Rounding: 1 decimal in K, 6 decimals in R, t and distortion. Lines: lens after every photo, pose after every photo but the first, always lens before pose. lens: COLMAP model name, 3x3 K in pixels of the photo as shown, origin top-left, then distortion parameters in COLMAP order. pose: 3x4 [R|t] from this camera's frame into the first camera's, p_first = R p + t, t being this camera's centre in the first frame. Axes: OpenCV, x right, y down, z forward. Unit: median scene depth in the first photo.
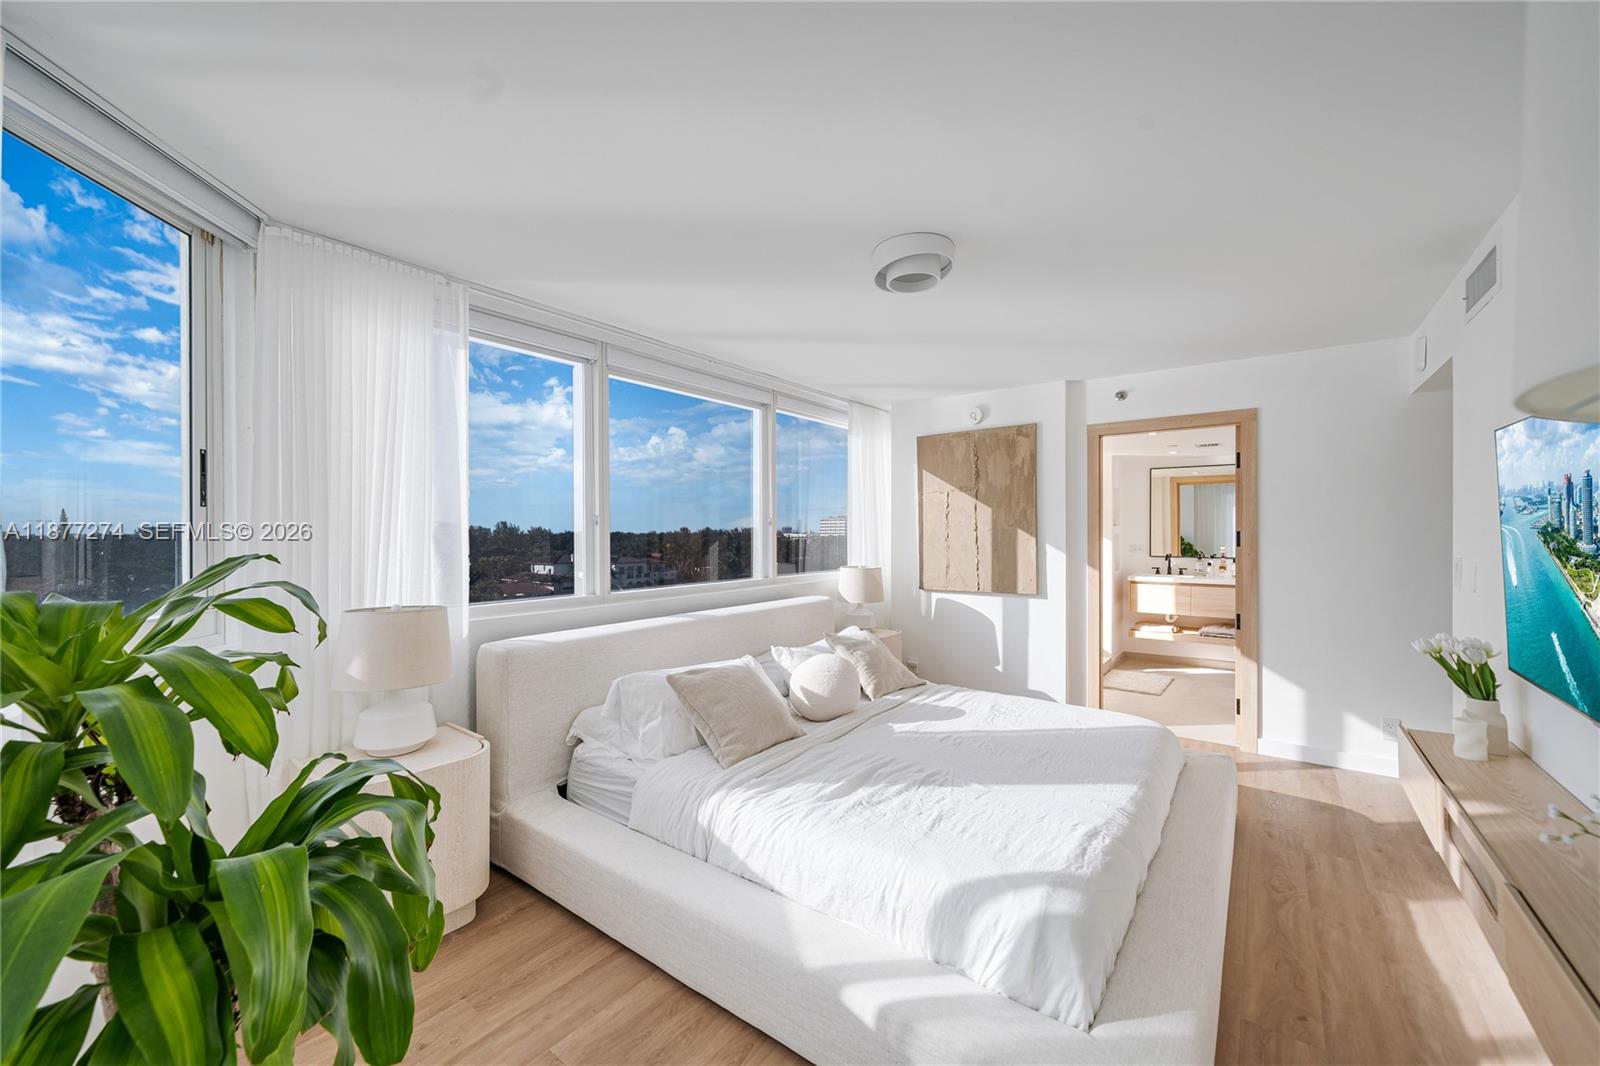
lens RADIAL K [[599.1, 0, 800.0], [0, 599.1, 533.0], [0, 0, 1]] dist [0.001424, 0.000580]
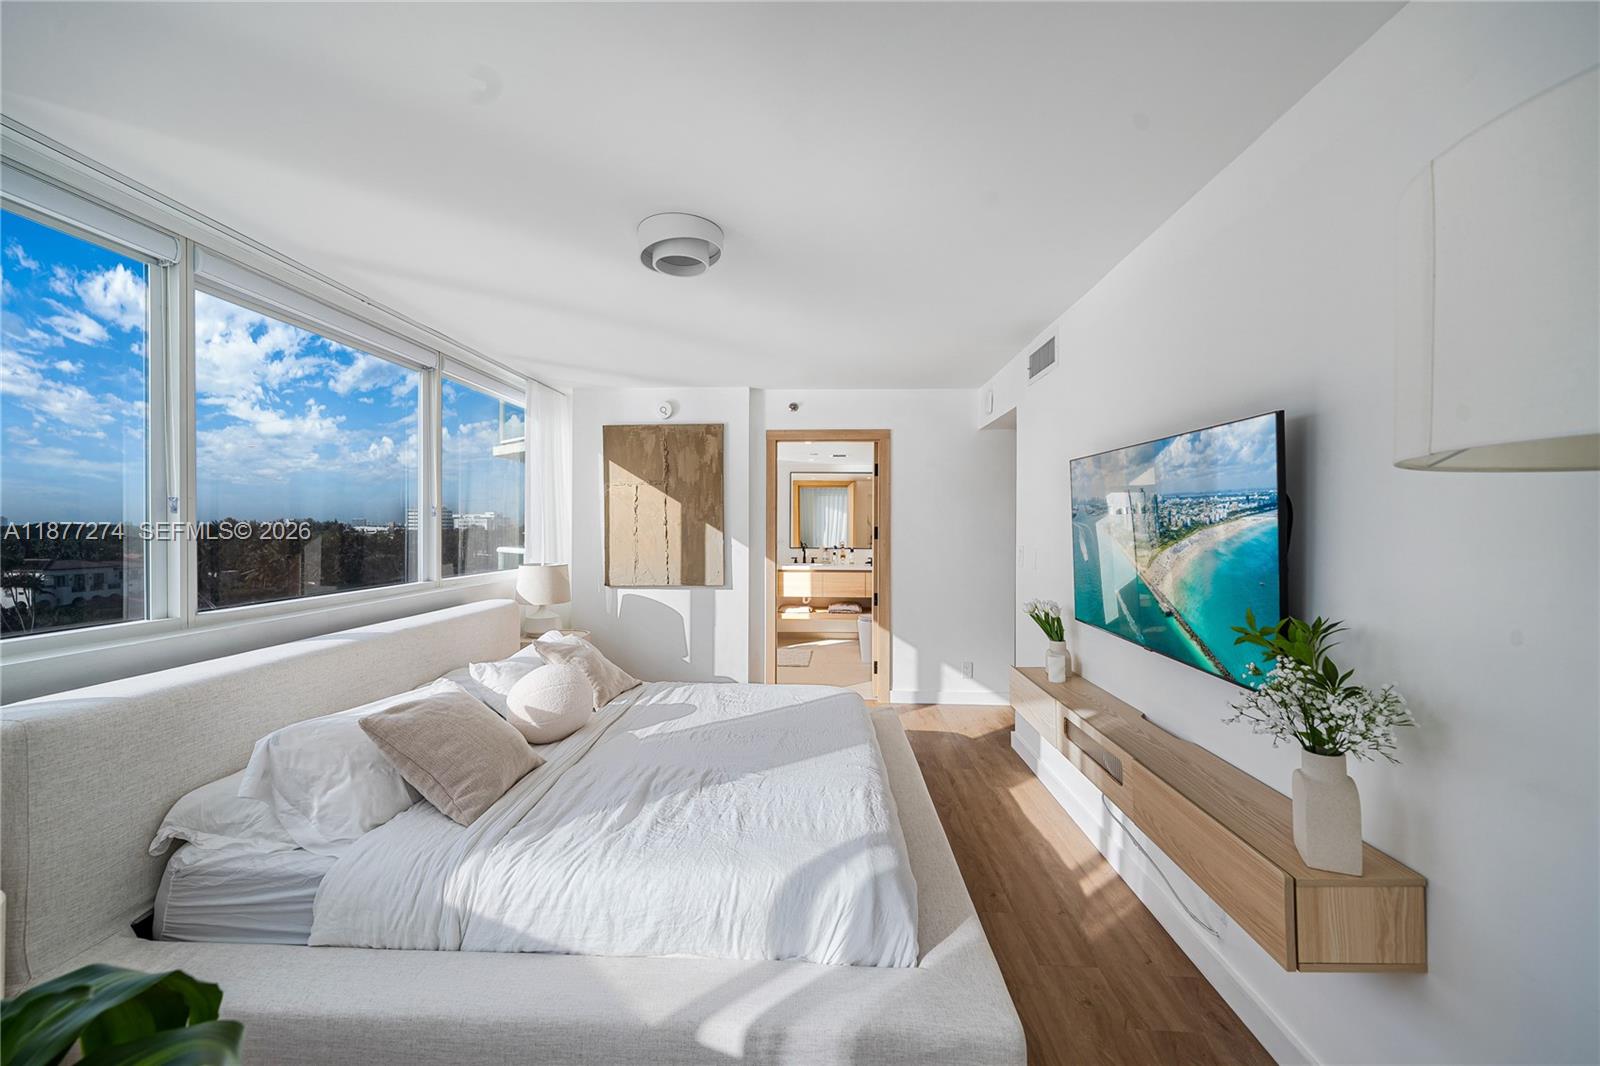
lens RADIAL K [[599.1, 0, 800.0], [0, 599.1, 533.0], [0, 0, 1]] dist [0.001424, 0.000580]
pose [[0.836944, -0.000169, 0.547289, -0.130313], [-0.005091, 0.999954, 0.008094, 0.000661], [-0.547265, -0.009560, 0.836905, 0.071441]]
